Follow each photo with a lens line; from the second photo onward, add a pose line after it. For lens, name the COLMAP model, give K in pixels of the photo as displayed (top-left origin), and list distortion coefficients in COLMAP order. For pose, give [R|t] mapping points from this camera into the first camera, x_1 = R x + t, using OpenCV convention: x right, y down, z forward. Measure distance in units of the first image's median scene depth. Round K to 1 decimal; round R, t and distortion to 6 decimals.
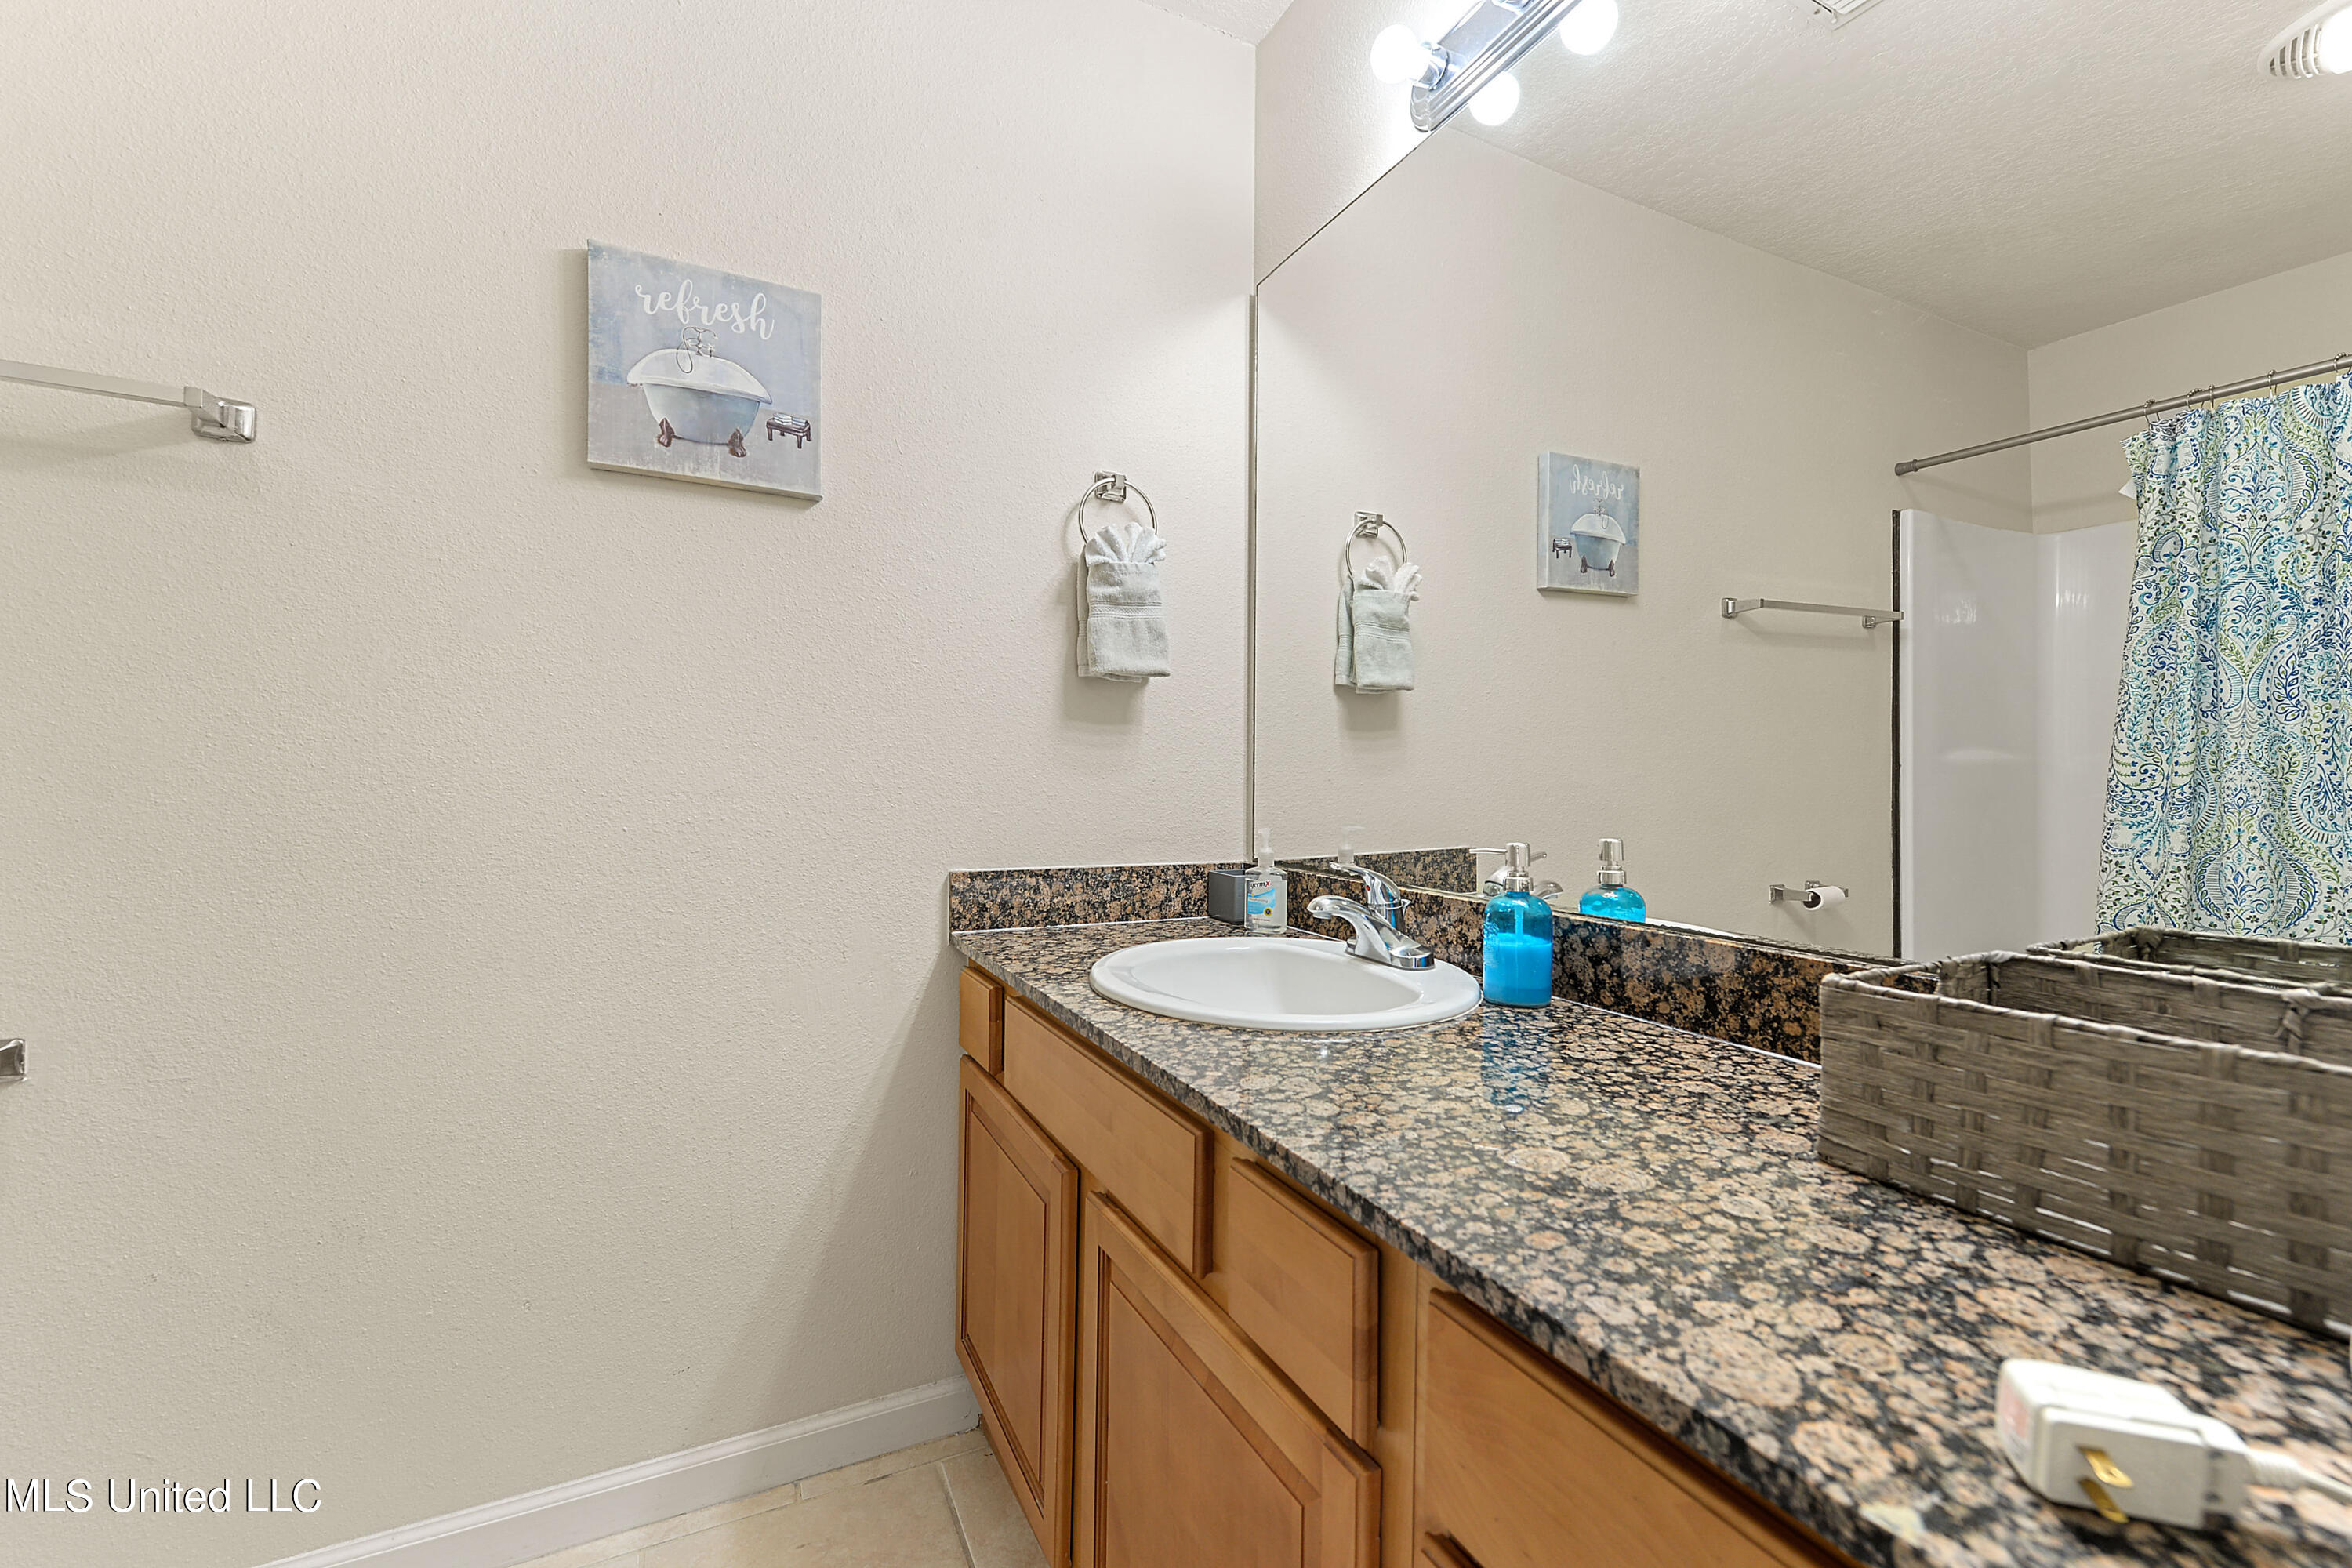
lens RADIAL K [[940.4, 0, 1173.5], [0, 940.4, 780.1], [0, 0, 1]] dist [0.007408, -0.001432]
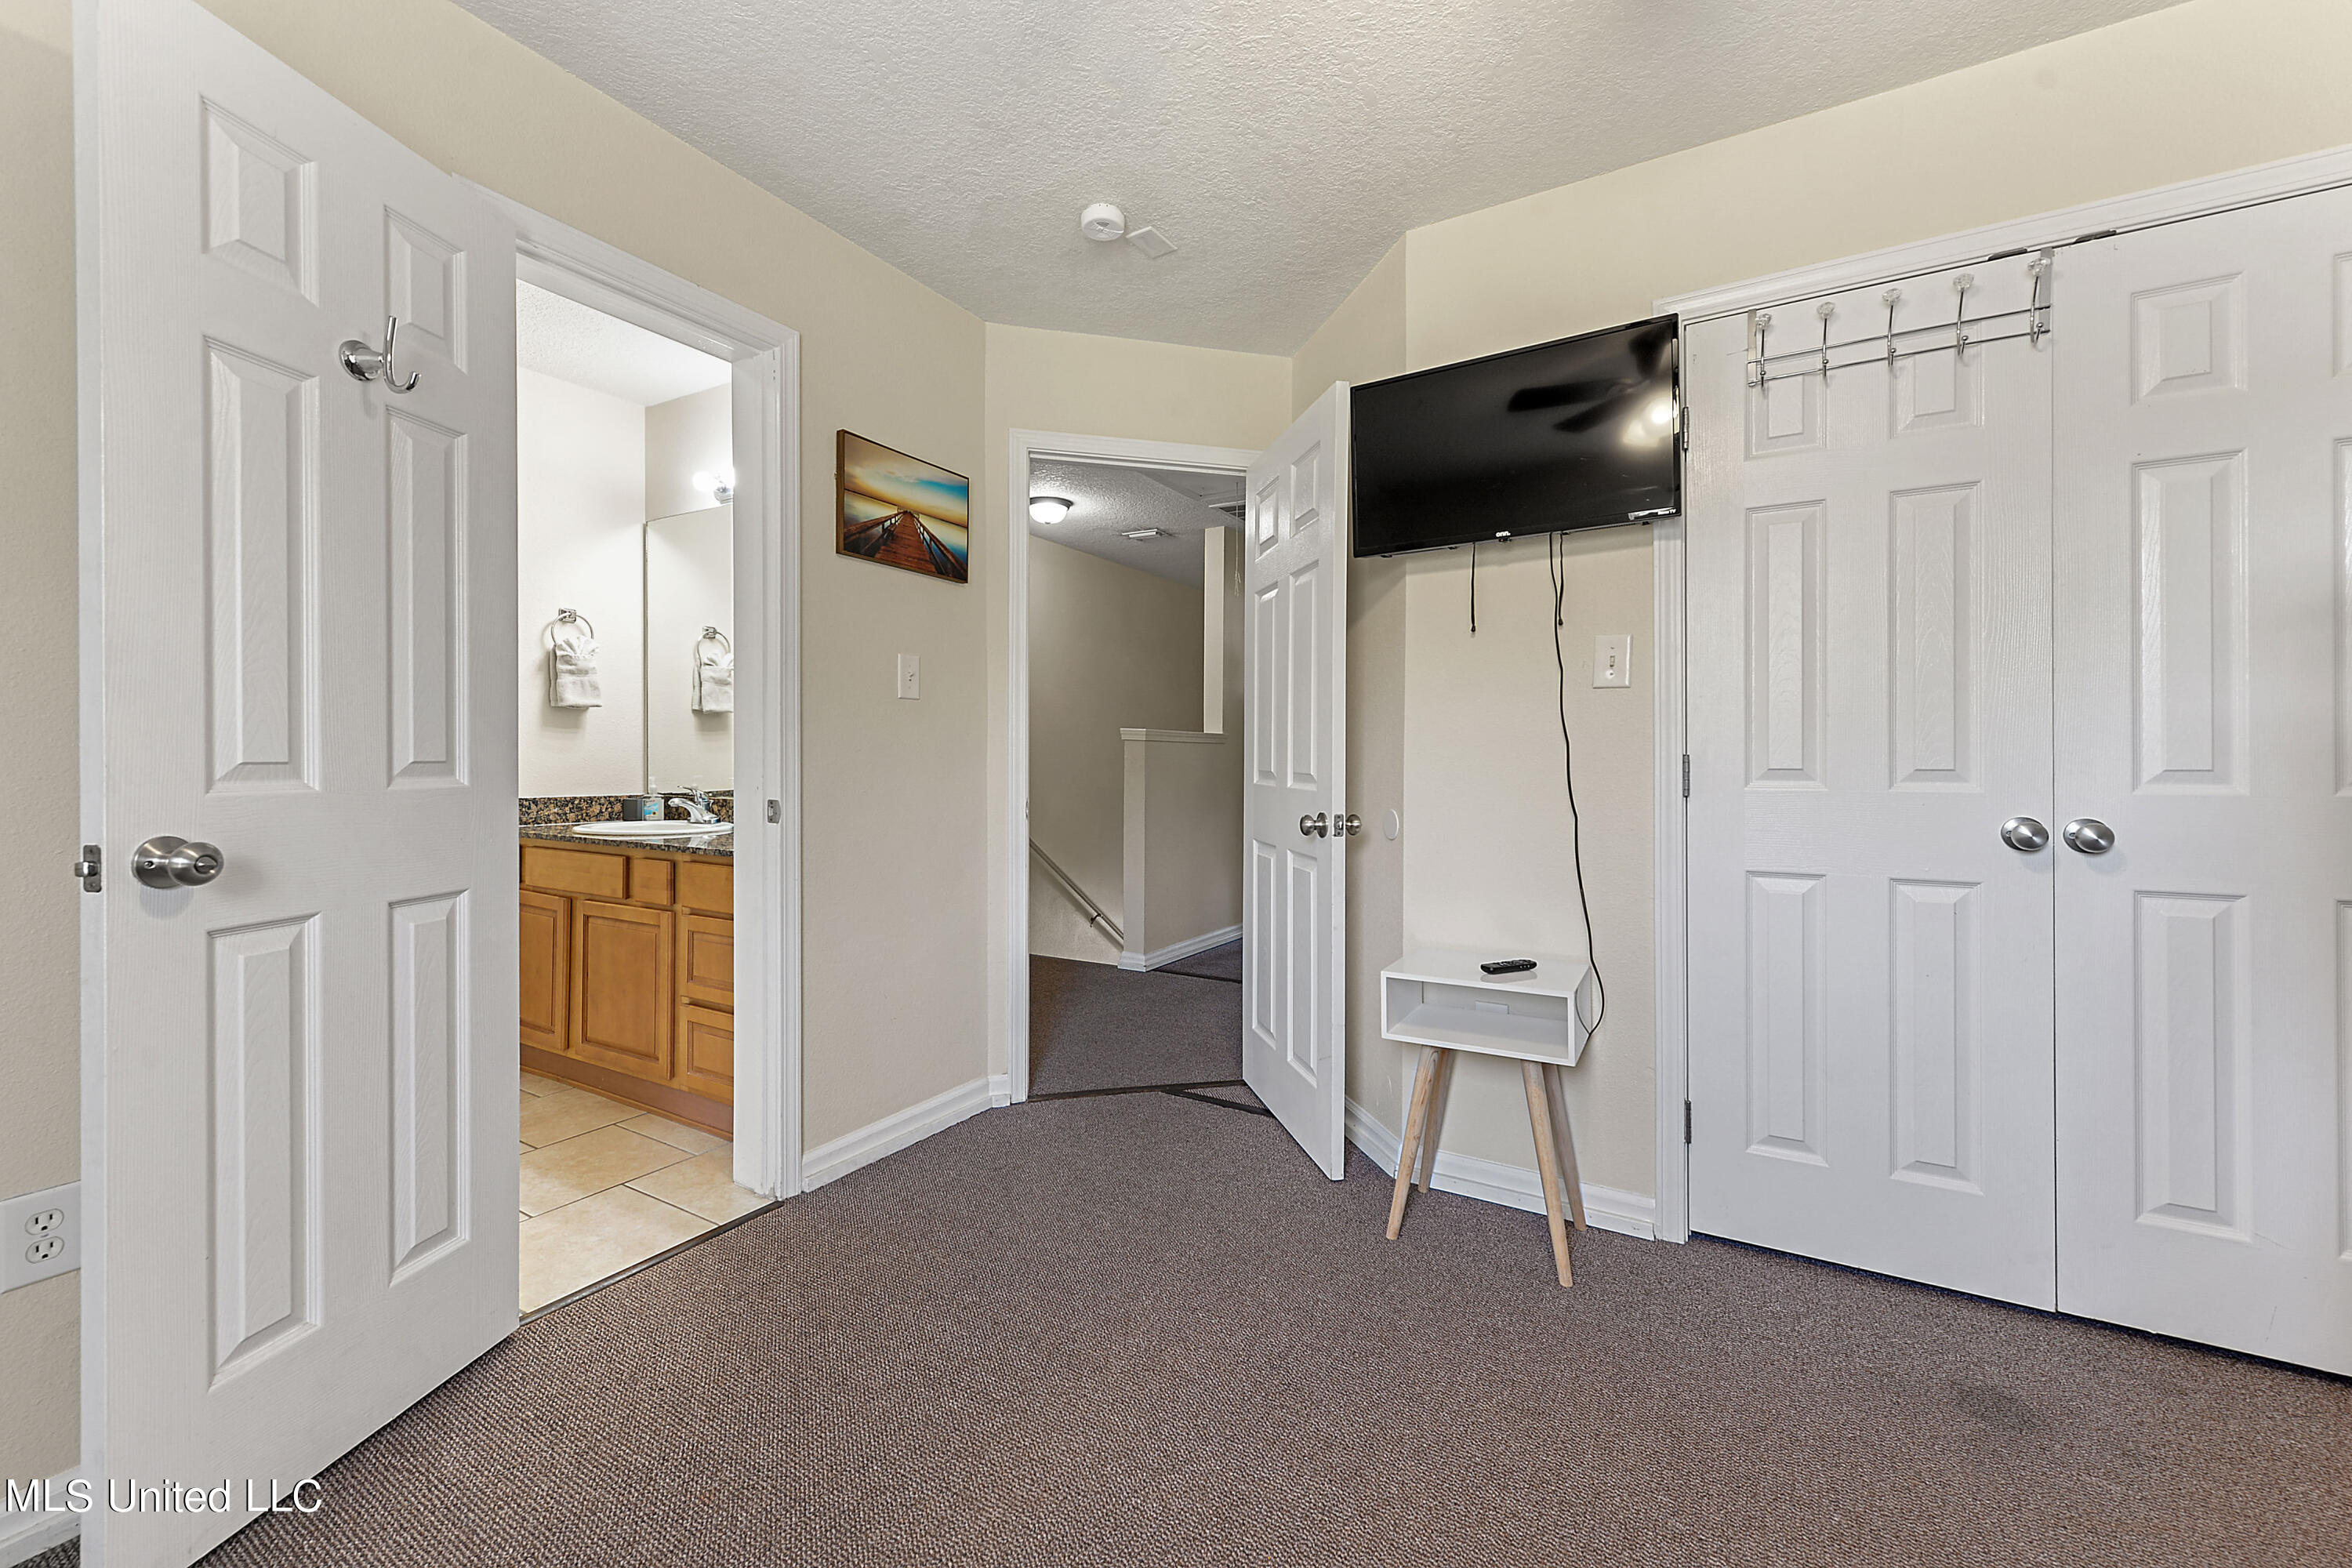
lens RADIAL K [[940.4, 0, 1164.3], [0, 940.4, 763.2], [0, 0, 1]] dist [0.007408, -0.001432]
pose [[0.841684, -0.007399, 0.539919, -0.086745], [0.004836, 0.999969, 0.006164, 0.011257], [-0.539948, -0.002577, 0.841694, -1.520052]]
